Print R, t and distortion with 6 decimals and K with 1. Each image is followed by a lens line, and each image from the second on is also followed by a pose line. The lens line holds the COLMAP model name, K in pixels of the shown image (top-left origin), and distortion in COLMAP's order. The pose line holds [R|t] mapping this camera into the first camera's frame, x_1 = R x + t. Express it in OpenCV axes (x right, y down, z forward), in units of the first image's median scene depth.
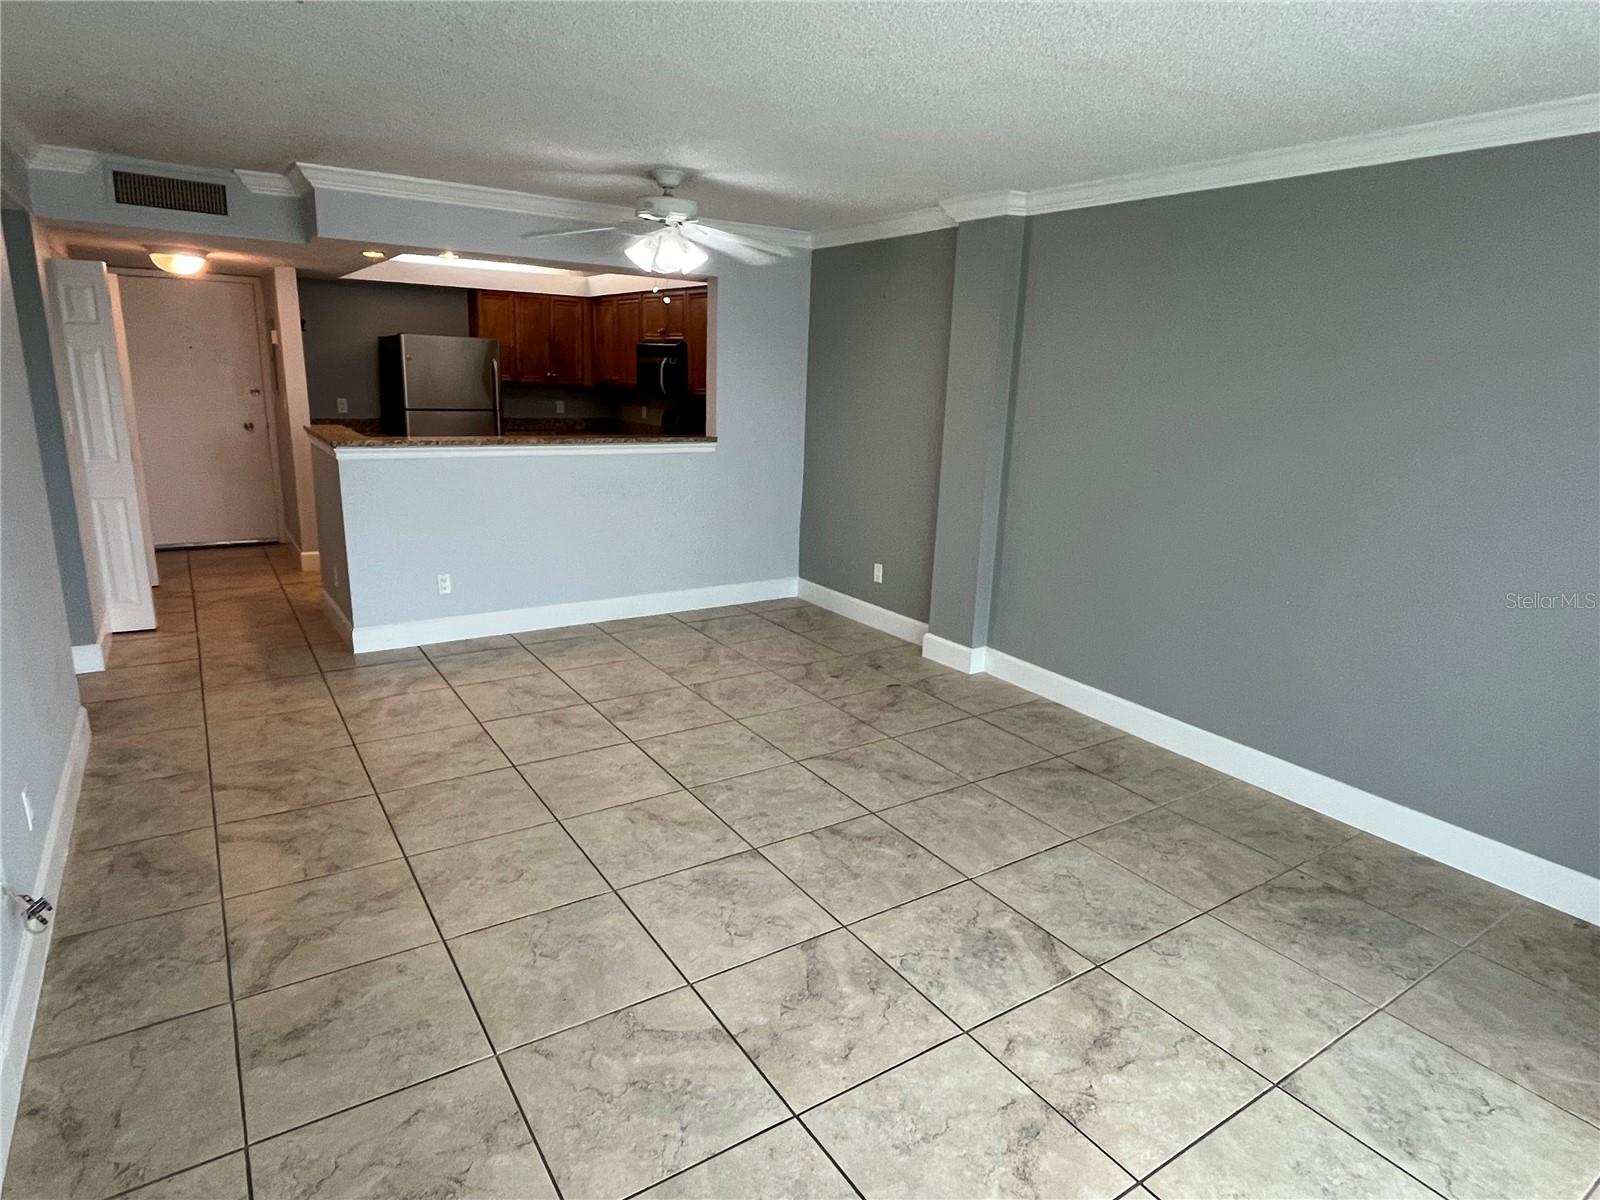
lens RADIAL K [[907.7, 0, 799.7], [0, 907.7, 598.7], [0, 0, 1]] dist [-0.004366, -0.002306]
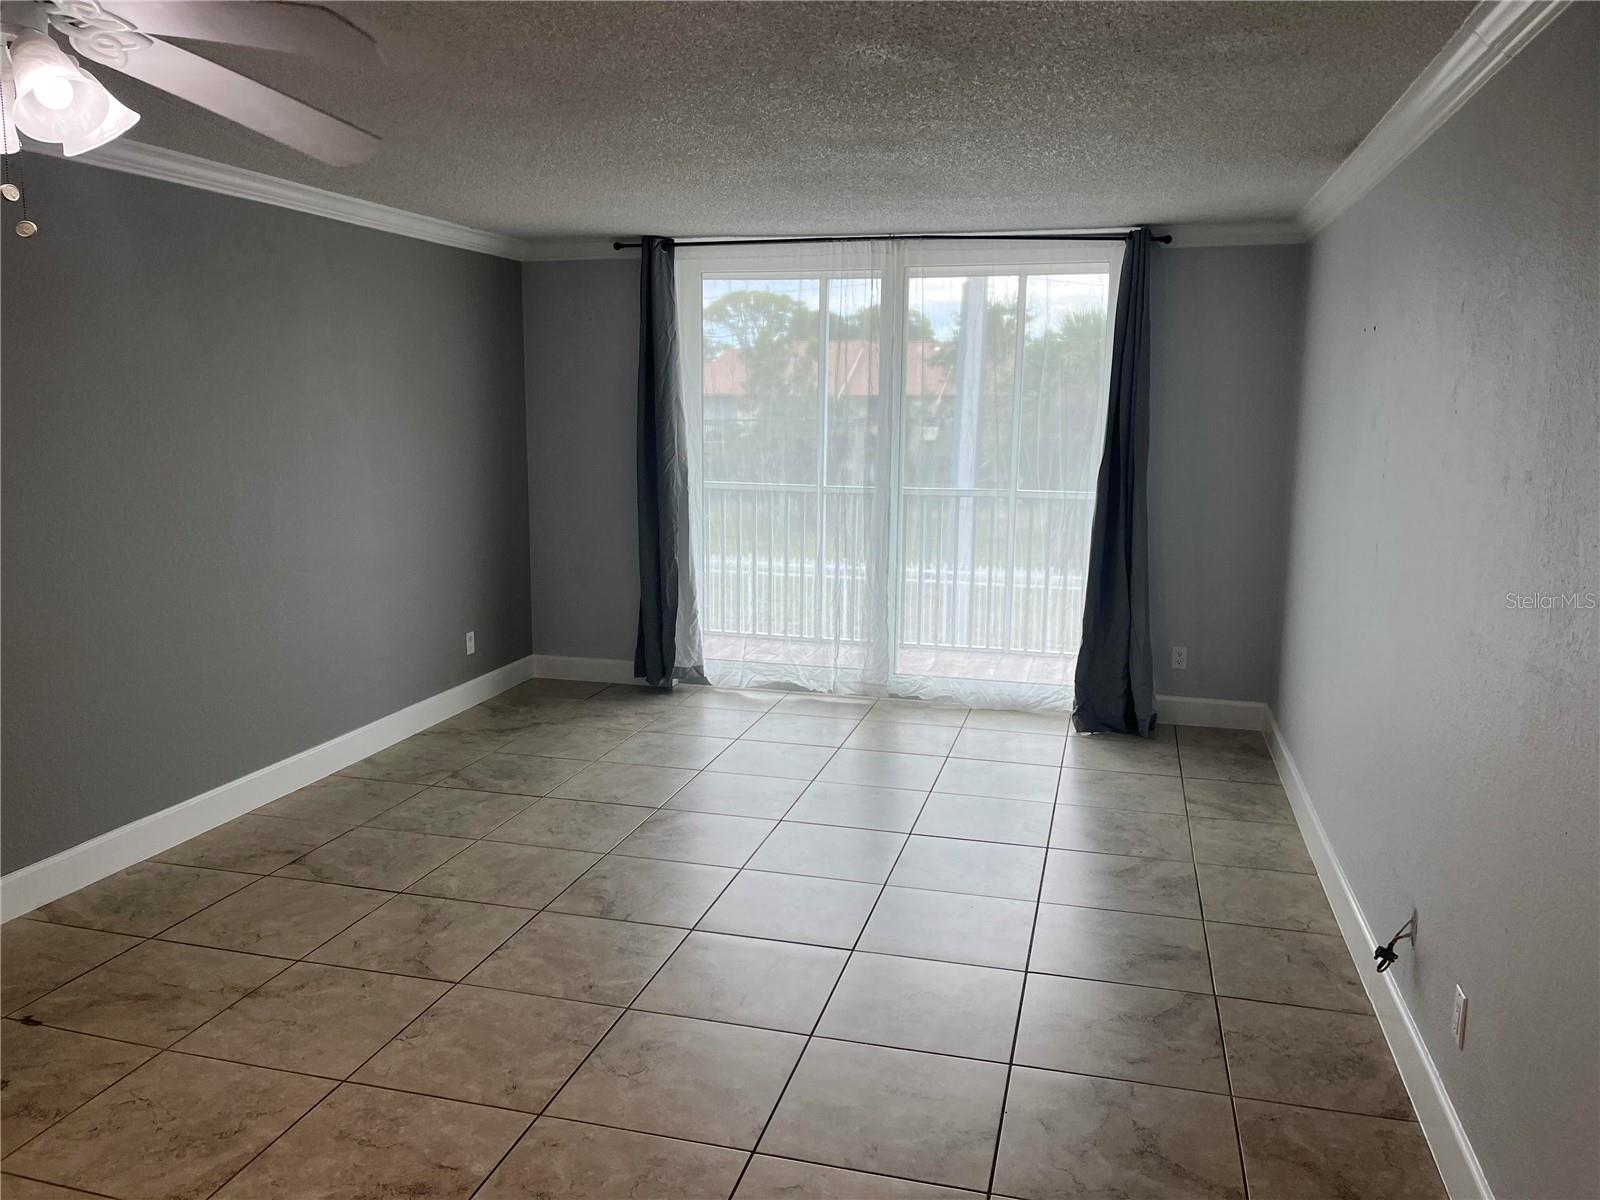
lens RADIAL K [[1206.5, 0, 798.8], [0, 1206.5, 600.2], [0, 0, 1]] dist [0.003188, -0.000322]
pose [[-0.659549, -0.164023, 0.733548, -0.810766], [0.158312, 0.923698, 0.348883, -0.367541], [-0.734801, 0.346234, -0.583257, 1.295006]]
